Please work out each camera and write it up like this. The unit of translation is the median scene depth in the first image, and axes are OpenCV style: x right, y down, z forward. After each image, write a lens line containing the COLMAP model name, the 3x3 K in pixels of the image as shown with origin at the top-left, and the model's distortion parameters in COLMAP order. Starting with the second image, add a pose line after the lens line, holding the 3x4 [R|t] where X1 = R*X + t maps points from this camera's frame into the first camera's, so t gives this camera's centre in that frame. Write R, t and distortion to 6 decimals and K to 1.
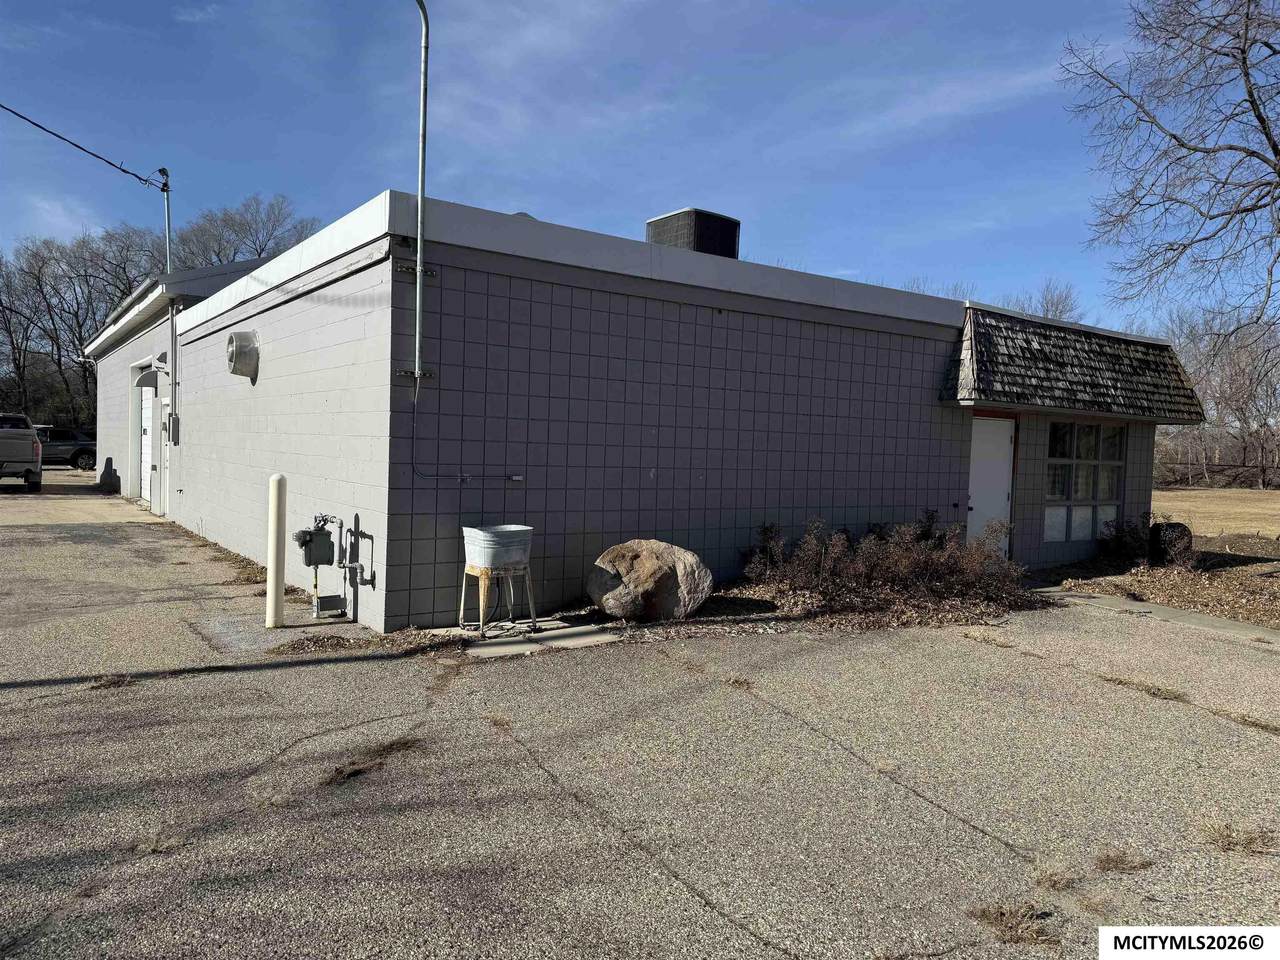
lens RADIAL K [[909.7, 0, 636.9], [0, 909.7, 482.3], [0, 0, 1]] dist [0.031294, -0.018746]
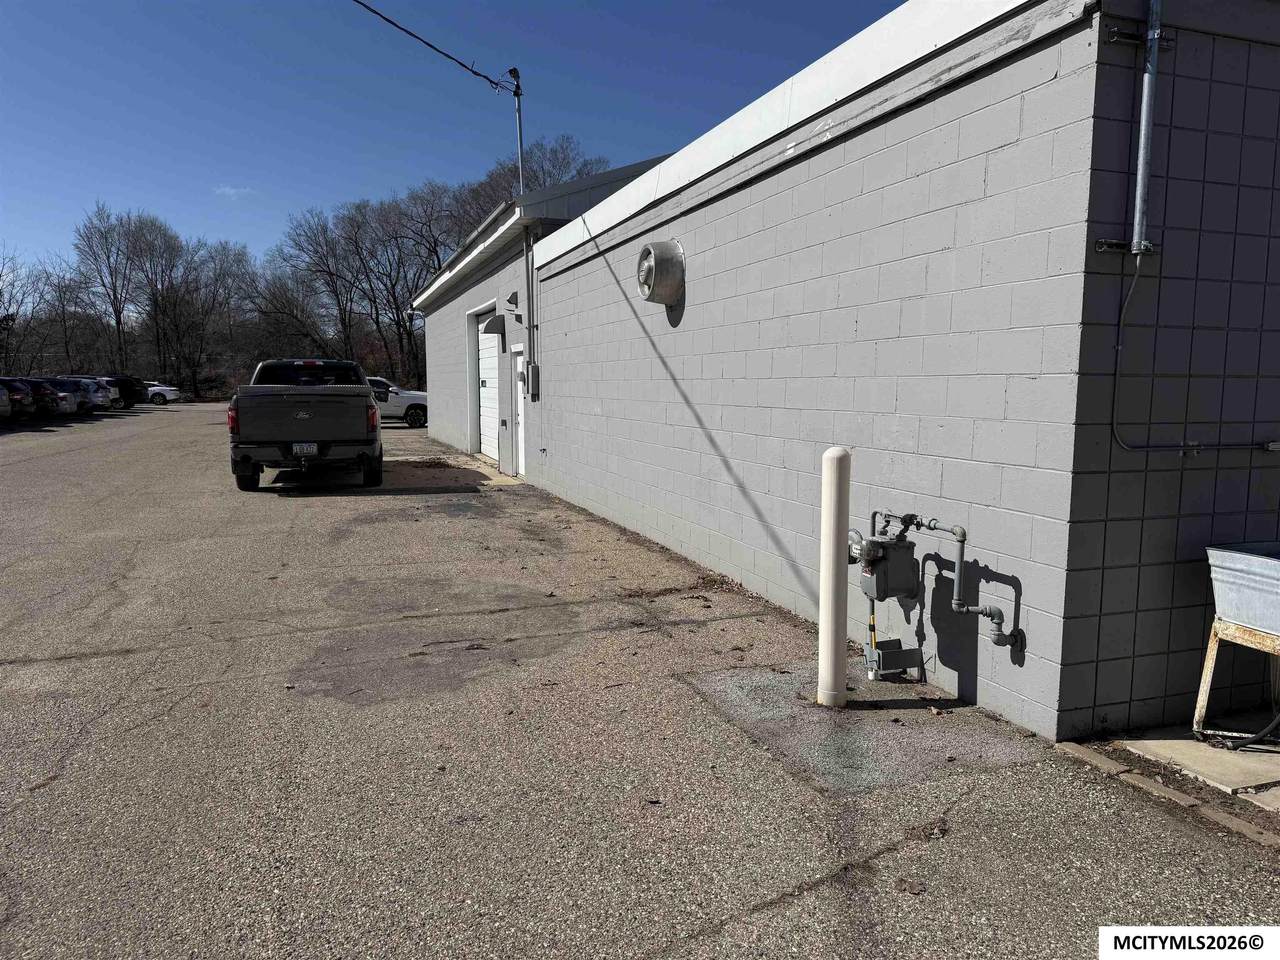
lens RADIAL K [[909.7, 0, 643.8], [0, 909.7, 482.5], [0, 0, 1]] dist [0.031294, -0.018746]
pose [[0.963109, -0.001789, -0.269106, -0.175980], [0.018950, 0.997946, 0.061187, -0.012082], [0.268444, -0.064030, 0.961165, 0.200952]]
